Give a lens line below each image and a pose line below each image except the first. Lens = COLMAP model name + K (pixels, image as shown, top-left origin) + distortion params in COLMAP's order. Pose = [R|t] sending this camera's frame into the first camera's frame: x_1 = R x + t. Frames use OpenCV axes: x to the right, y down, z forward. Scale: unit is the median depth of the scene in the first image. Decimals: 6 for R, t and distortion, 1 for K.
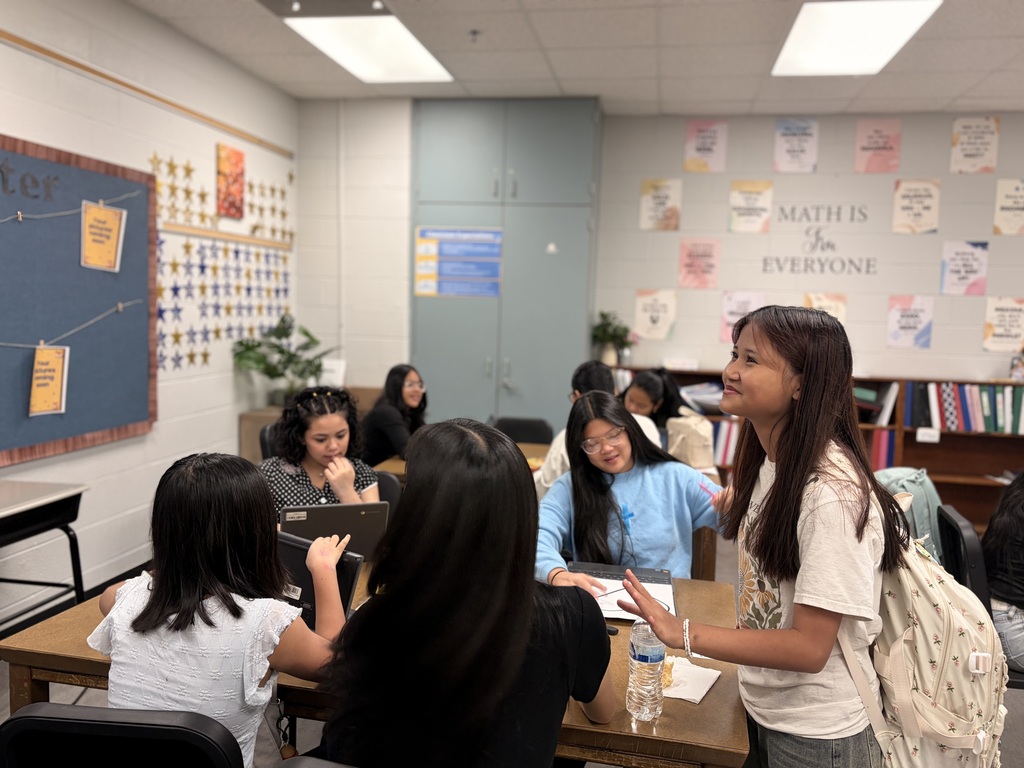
lens RADIAL K [[844.1, 0, 511.9], [0, 844.1, 387.2], [0, 0, 1]] dist [0.017886, 0.008199]
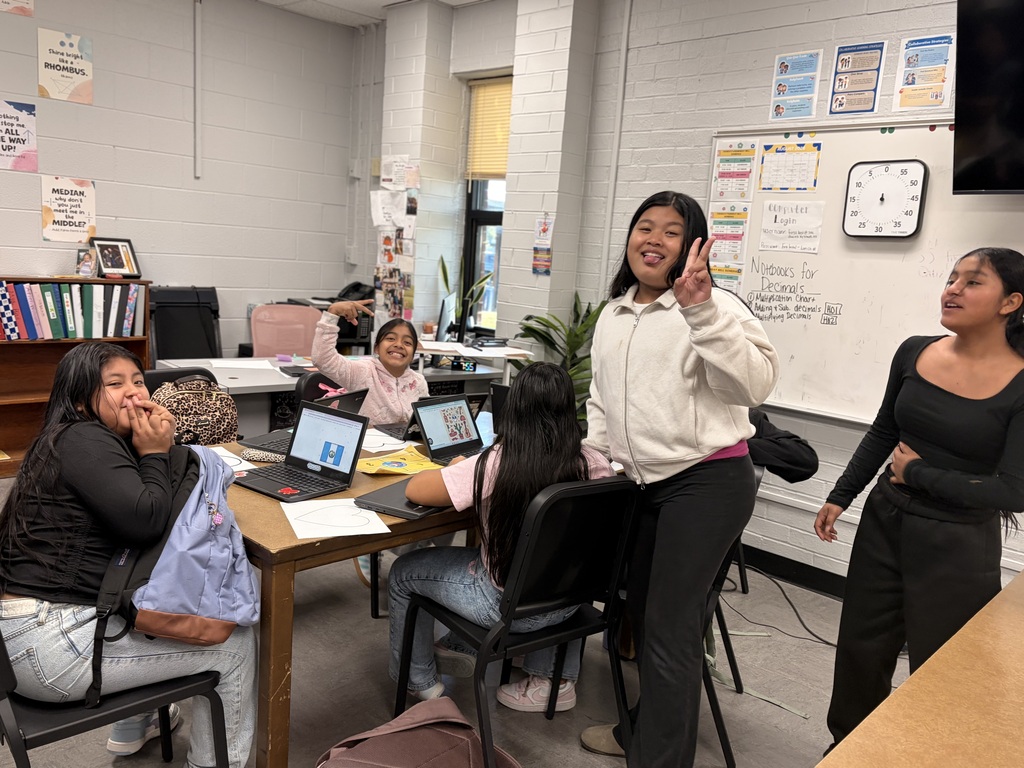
lens RADIAL K [[844.1, 0, 513.4], [0, 844.1, 386.0], [0, 0, 1]] dist [0.017886, 0.008199]
pose [[0.573925, -0.123838, 0.809490, 0.130936], [0.021365, 0.990428, 0.136370, -0.005954], [-0.818629, -0.060972, 0.571077, 0.143324]]
